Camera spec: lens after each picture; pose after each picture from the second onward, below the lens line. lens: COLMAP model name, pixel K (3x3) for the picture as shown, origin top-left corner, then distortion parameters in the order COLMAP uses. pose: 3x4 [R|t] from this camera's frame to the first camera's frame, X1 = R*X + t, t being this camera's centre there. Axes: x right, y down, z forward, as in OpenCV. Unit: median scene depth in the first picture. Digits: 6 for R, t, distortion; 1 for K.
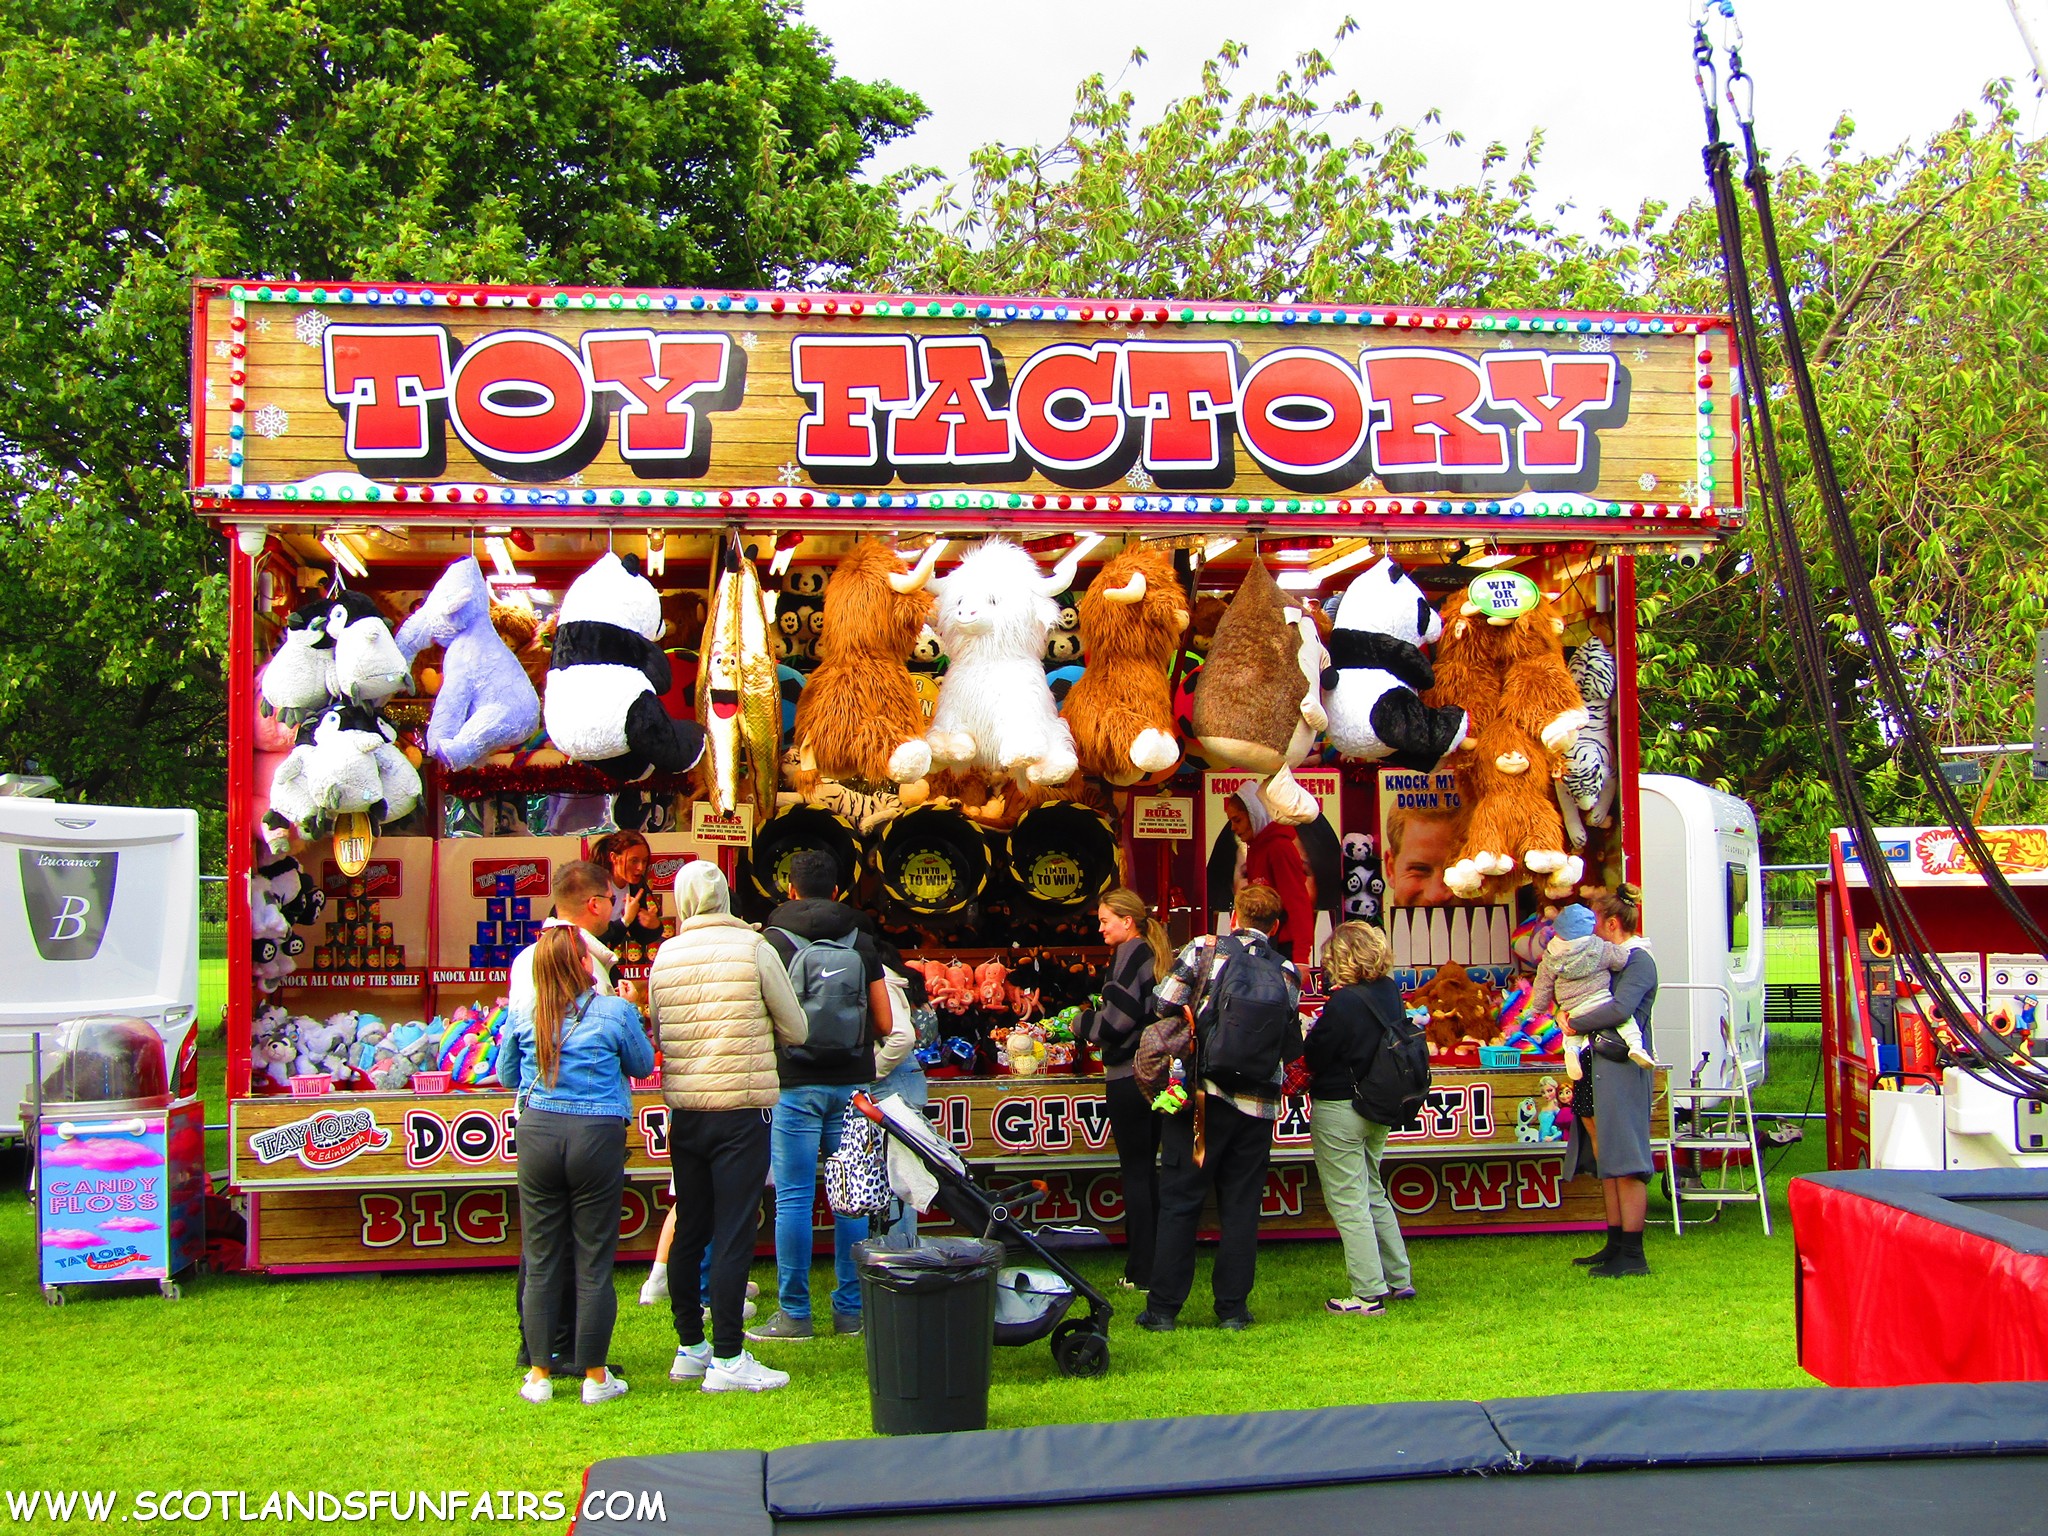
lens RADIAL K [[2565.5, 0, 1022.2], [0, 2565.5, 756.1], [0, 0, 1]] dist [-0.079126, 0.000000]
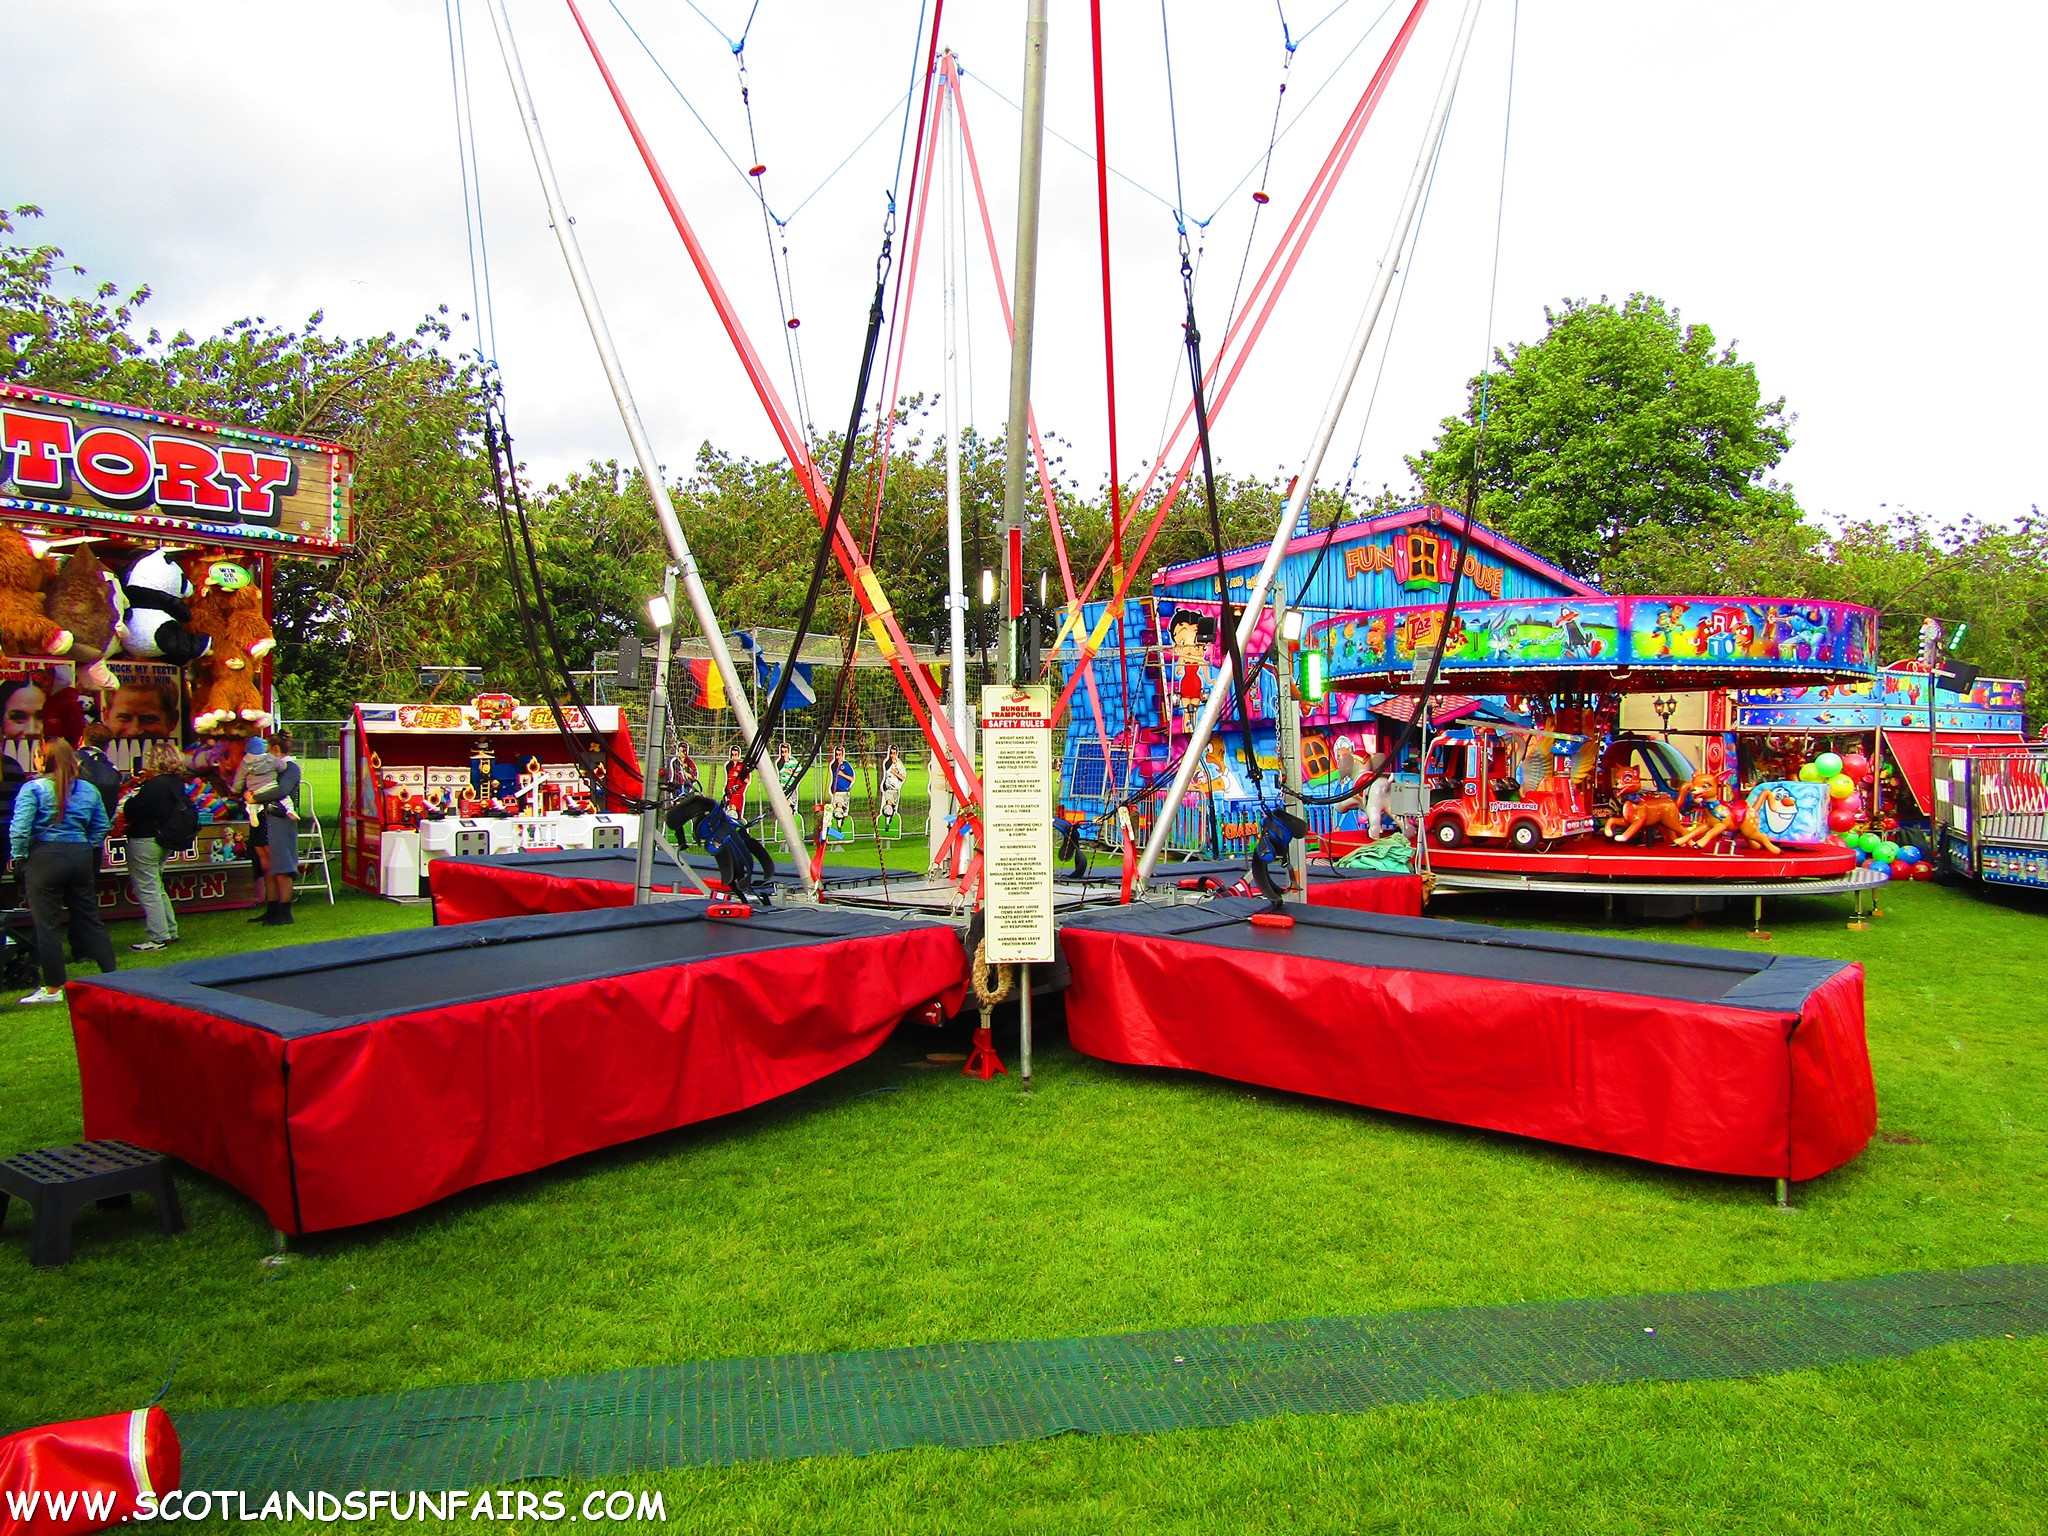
lens RADIAL K [[1466.1, 0, 1023.1], [0, 1466.1, 766.2], [0, 0, 1]] dist [-0.004794, 0.000527]
pose [[0.654596, 0.002560, 0.755974, -0.251678], [-0.055227, 0.997484, 0.044442, -0.002363], [-0.753959, -0.070841, 0.653091, -0.177169]]
